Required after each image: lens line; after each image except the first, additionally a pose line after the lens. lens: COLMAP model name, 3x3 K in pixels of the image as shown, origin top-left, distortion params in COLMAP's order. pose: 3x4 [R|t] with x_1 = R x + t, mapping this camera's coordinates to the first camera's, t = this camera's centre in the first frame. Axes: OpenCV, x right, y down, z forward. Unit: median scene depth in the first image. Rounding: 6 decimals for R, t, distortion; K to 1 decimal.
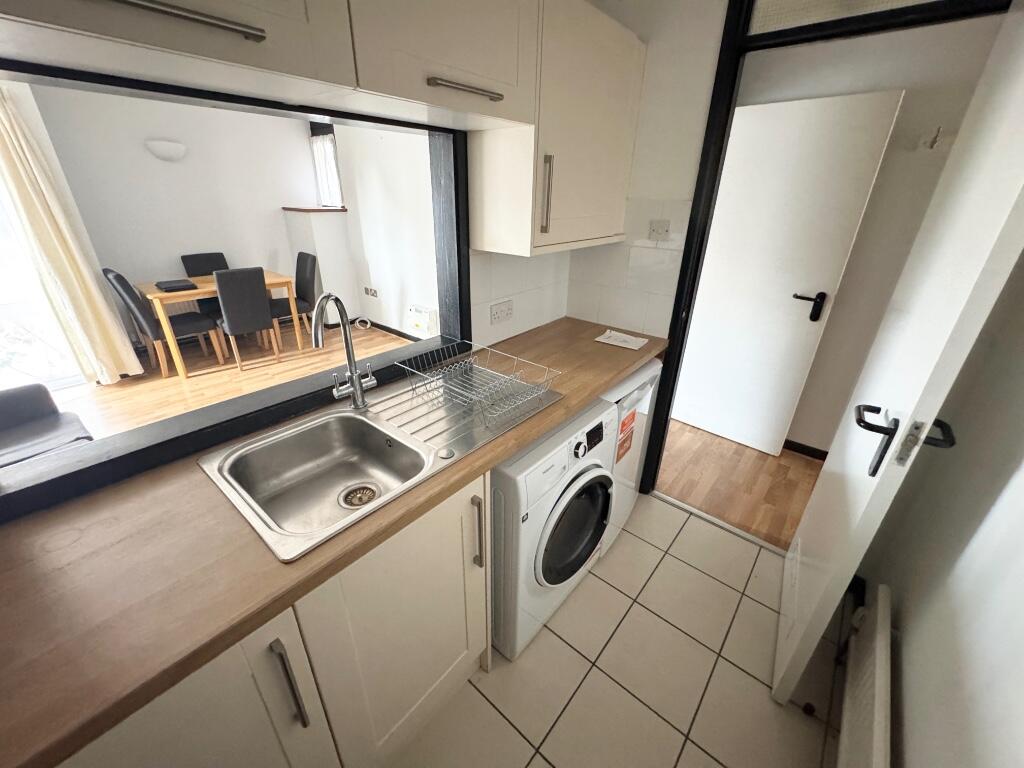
lens RADIAL K [[411.6, 0, 512.0], [0, 411.6, 384.0], [0, 0, 1]] dist [-0.000046, 0.000050]
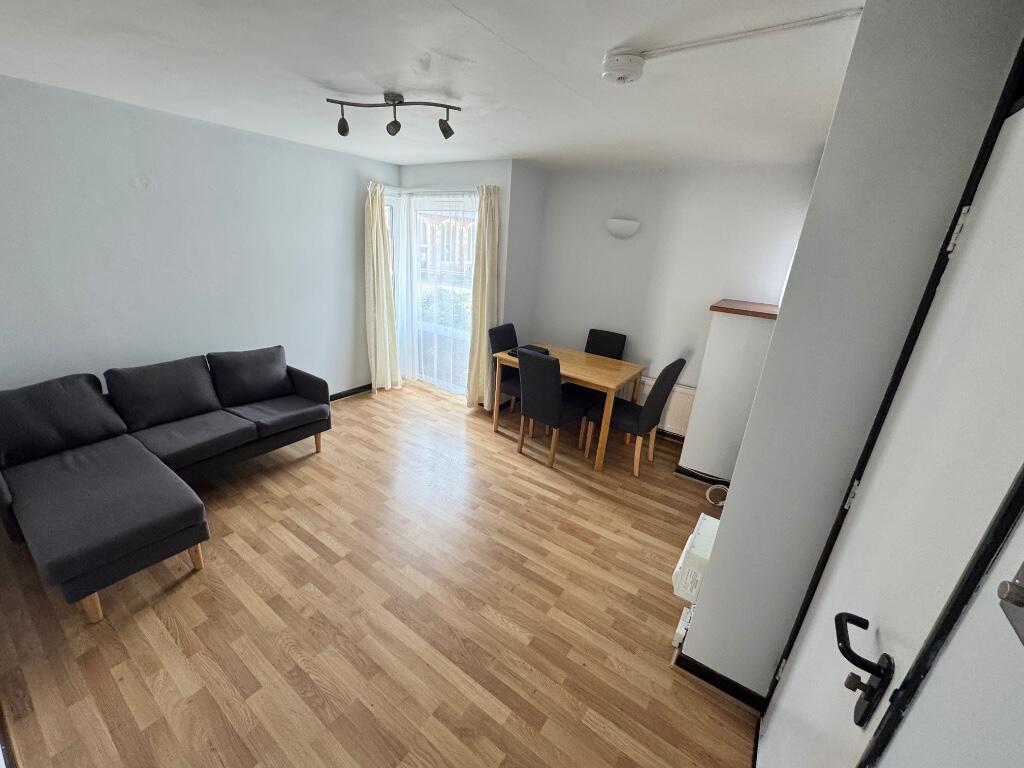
lens RADIAL K [[411.6, 0, 512.0], [0, 411.6, 384.0], [0, 0, 1]] dist [-0.000046, 0.000050]
pose [[0.100907, 0.324947, -0.940334, 0.151029], [-0.488047, 0.839790, 0.237830, -0.379652], [0.866965, 0.434929, 0.243330, 0.734006]]
